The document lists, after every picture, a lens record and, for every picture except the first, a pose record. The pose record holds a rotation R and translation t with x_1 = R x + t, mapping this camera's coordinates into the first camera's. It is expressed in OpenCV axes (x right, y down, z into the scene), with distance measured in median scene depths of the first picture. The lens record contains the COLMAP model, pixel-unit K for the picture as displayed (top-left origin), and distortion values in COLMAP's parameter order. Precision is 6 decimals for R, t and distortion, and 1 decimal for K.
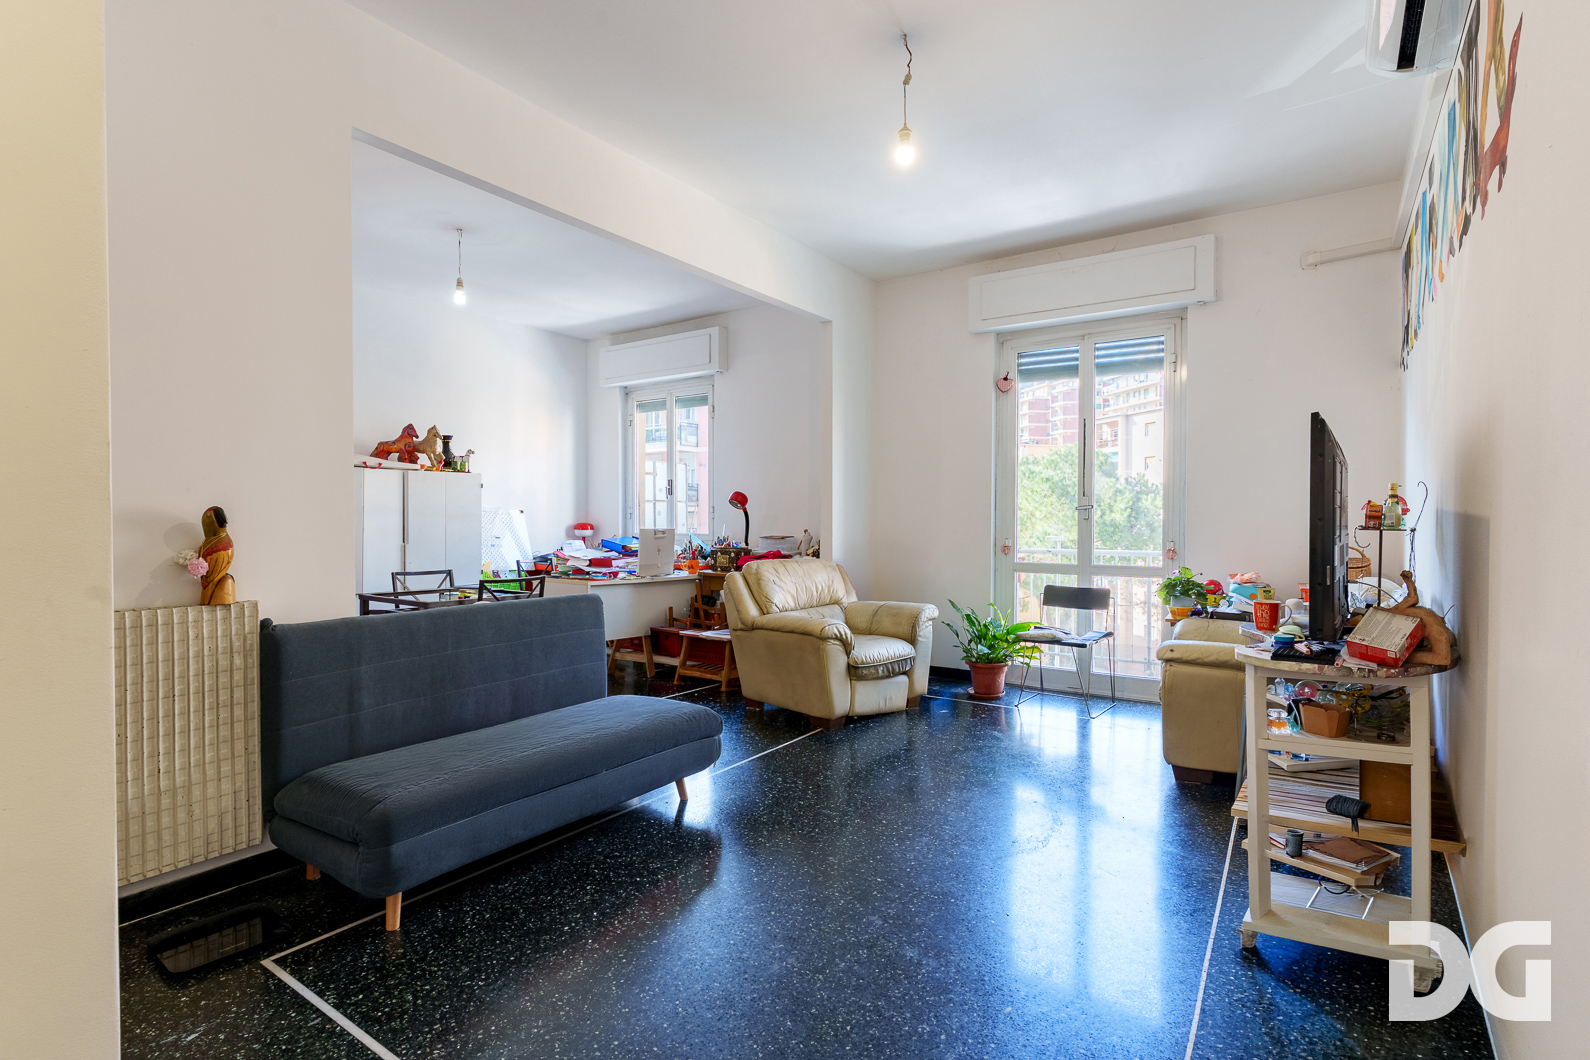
lens RADIAL K [[766.3, 0, 798.4], [0, 766.3, 528.7], [0, 0, 1]] dist [0.000955, 0.000647]
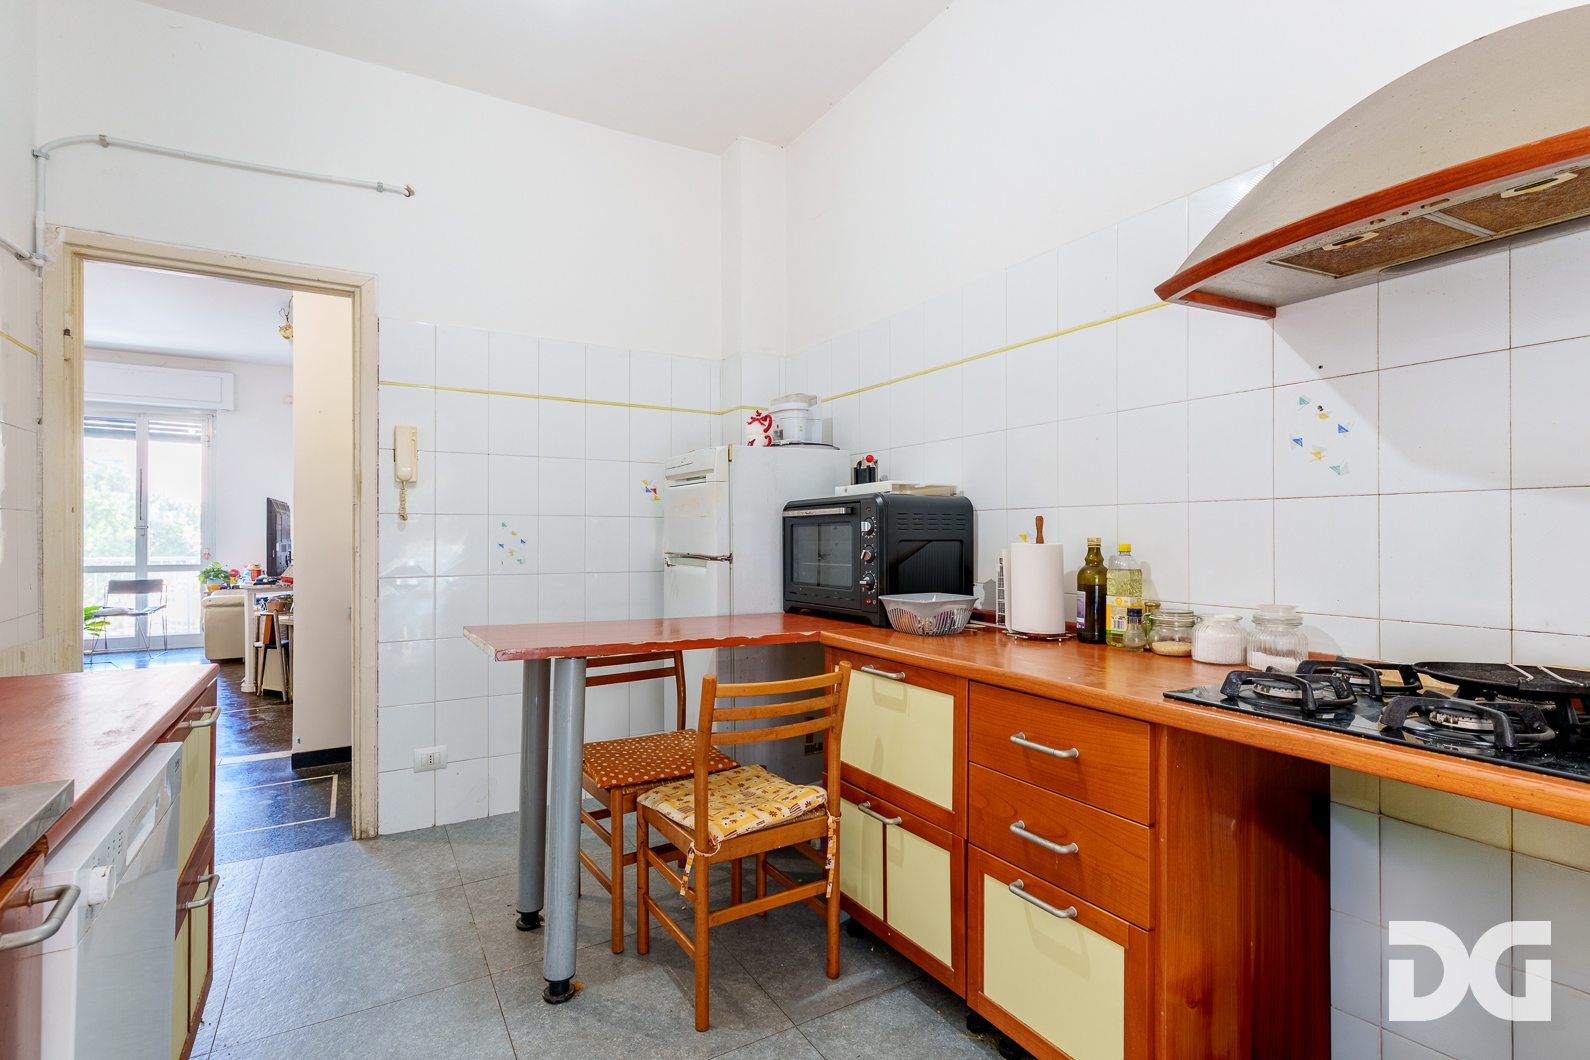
lens RADIAL K [[766.3, 0, 798.4], [0, 766.3, 528.7], [0, 0, 1]] dist [0.000955, 0.000647]
pose [[0.434099, 0.004639, 0.900853, -0.394492], [0.014696, 0.999817, -0.012230, 0.011778], [-0.900745, 0.018548, 0.433951, -0.762386]]
